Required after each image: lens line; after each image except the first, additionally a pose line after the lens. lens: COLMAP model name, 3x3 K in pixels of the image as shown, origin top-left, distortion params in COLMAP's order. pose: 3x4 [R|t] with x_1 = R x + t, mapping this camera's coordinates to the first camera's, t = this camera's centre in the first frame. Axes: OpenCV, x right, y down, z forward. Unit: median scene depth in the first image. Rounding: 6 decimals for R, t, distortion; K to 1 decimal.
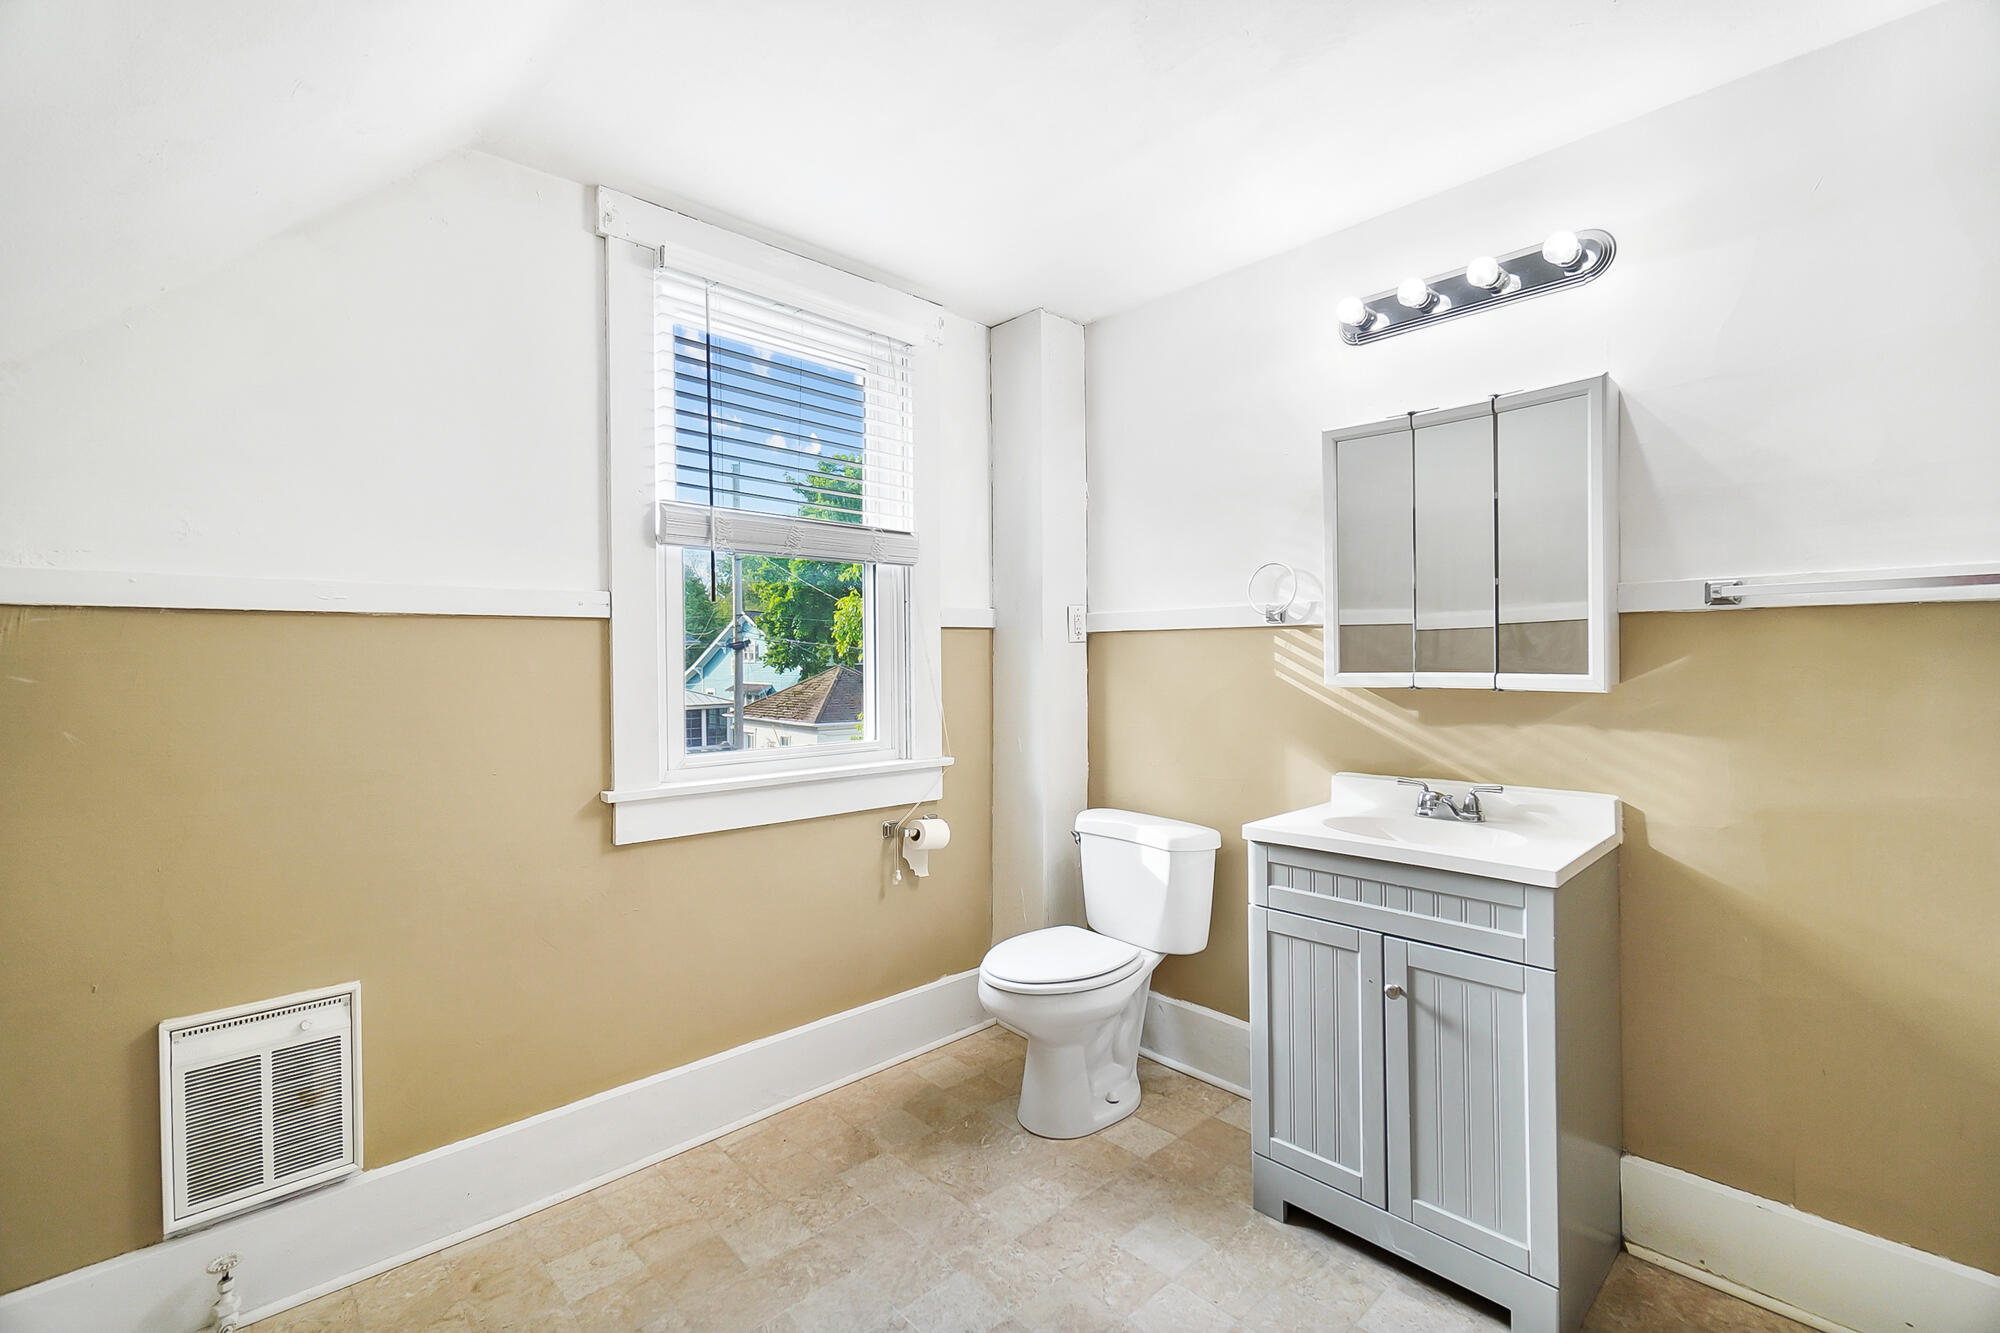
lens RADIAL K [[870.5, 0, 992.4], [0, 870.5, 668.0], [0, 0, 1]] dist [-0.001901, -0.000489]
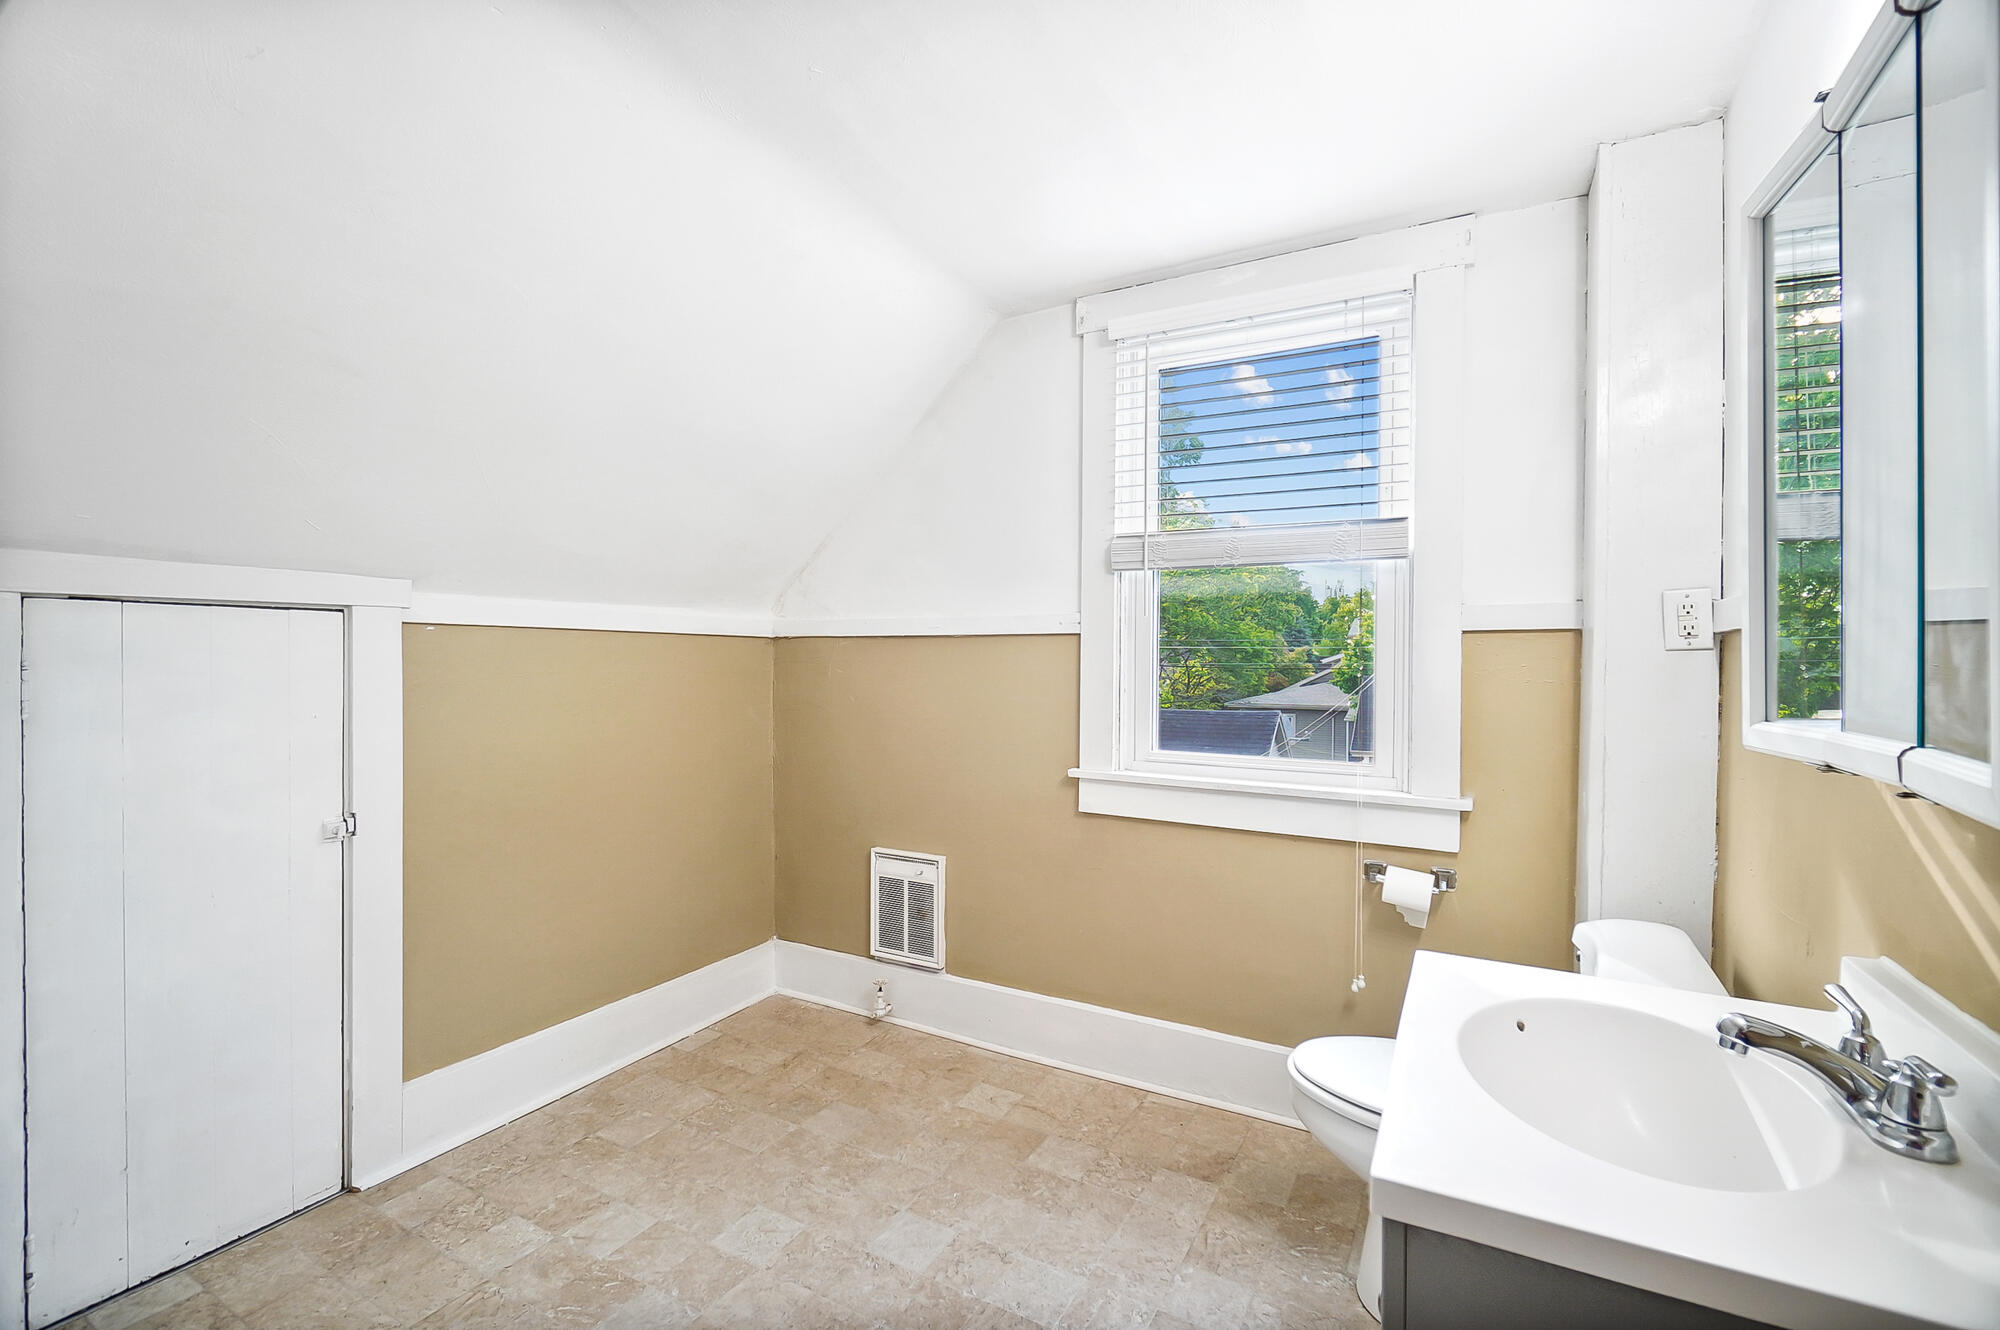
lens RADIAL K [[870.5, 0, 992.4], [0, 870.5, 666.5], [0, 0, 1]] dist [-0.001901, -0.000489]
pose [[0.296979, 0.016209, -0.954746, 0.751645], [-0.019642, 0.999748, 0.010863, -0.020369], [0.954682, 0.015527, 0.297222, 0.500466]]
